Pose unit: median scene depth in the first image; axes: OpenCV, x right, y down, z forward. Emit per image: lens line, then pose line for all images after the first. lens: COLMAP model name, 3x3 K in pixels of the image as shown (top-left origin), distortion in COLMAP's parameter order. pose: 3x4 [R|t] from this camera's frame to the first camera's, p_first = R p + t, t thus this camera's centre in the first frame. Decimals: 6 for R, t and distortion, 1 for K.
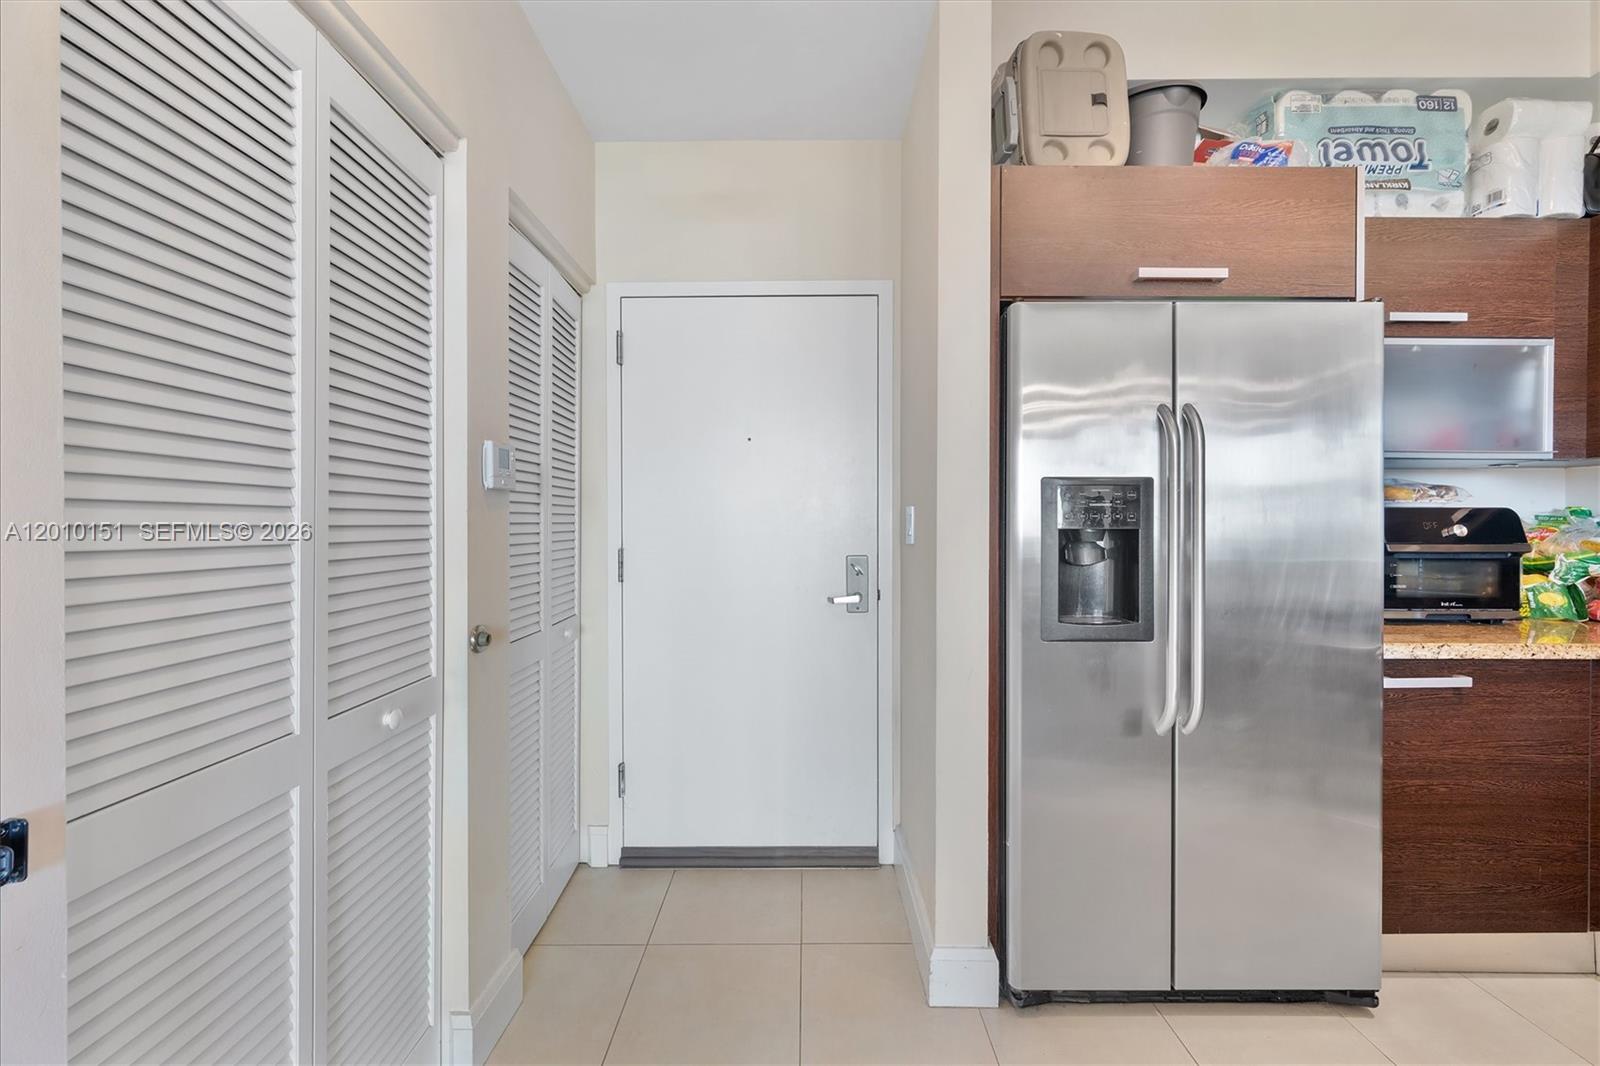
lens RADIAL K [[641.3, 0, 799.1], [0, 641.3, 527.3], [0, 0, 1]] dist [0.001834, 0.000101]
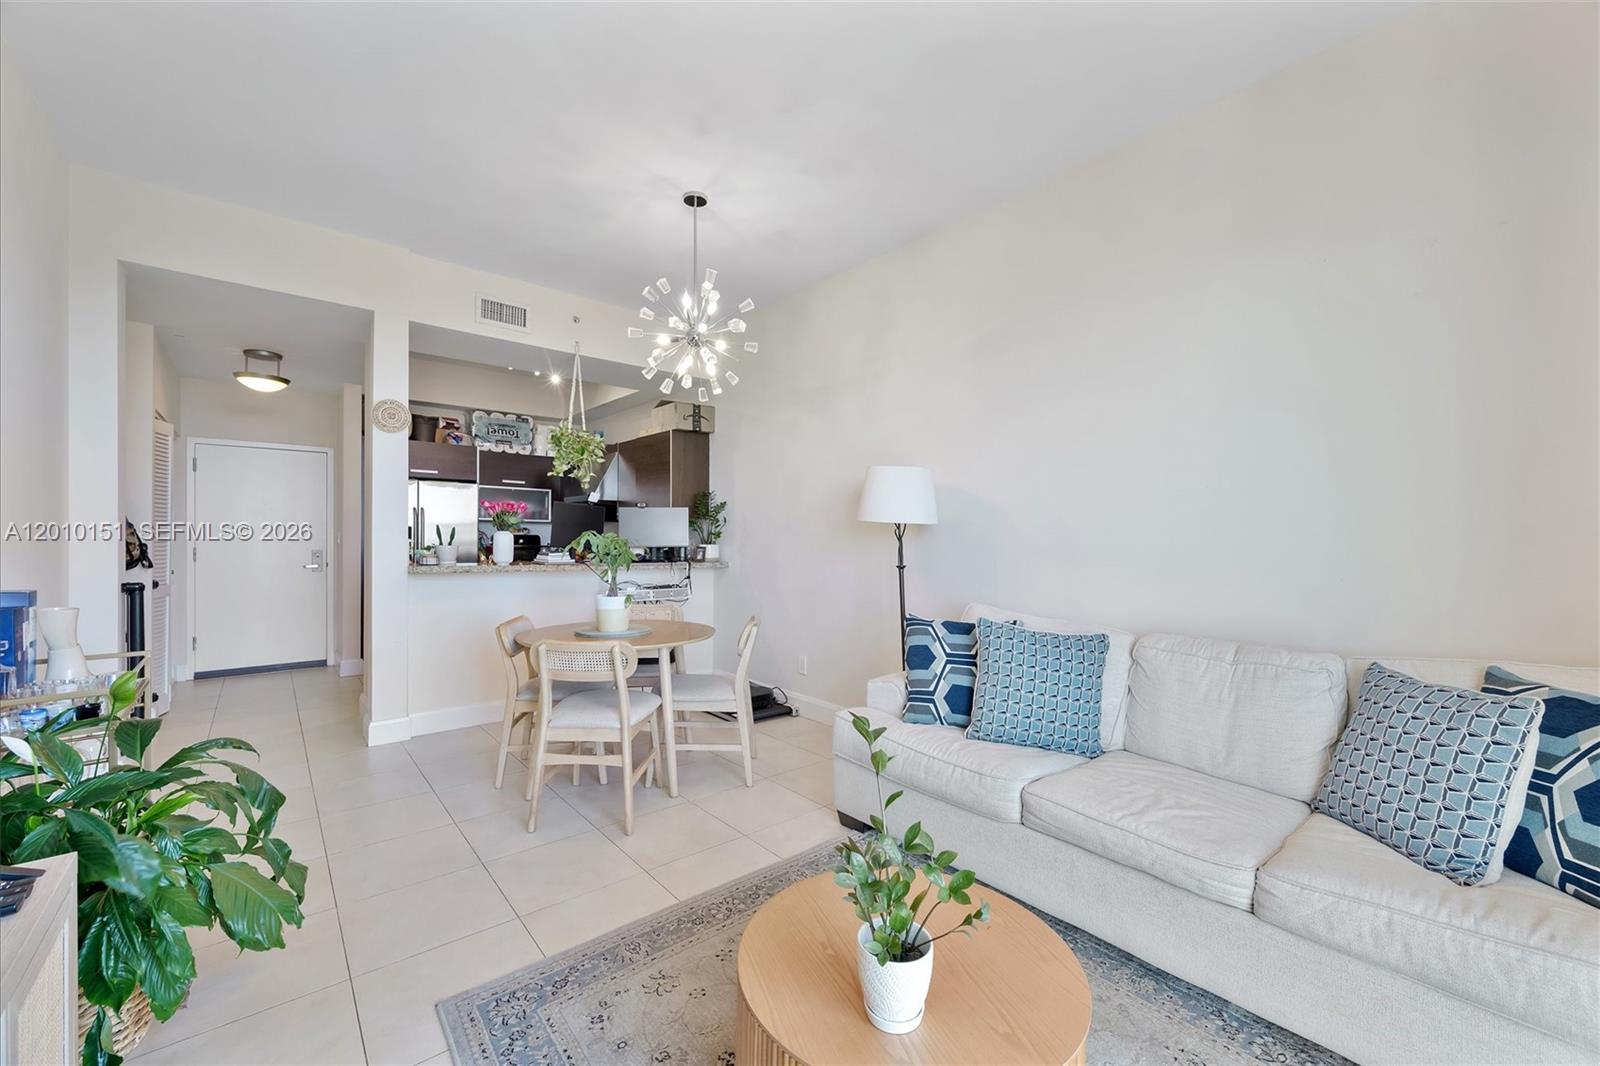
lens RADIAL K [[641.3, 0, 791.7], [0, 641.3, 533.7], [0, 0, 1]] dist [0.001834, 0.000101]
pose [[0.763667, 0.006888, 0.645573, -0.146883], [-0.000533, 0.999949, -0.010037, -0.001287], [-0.645610, 0.007321, 0.763632, -2.635803]]
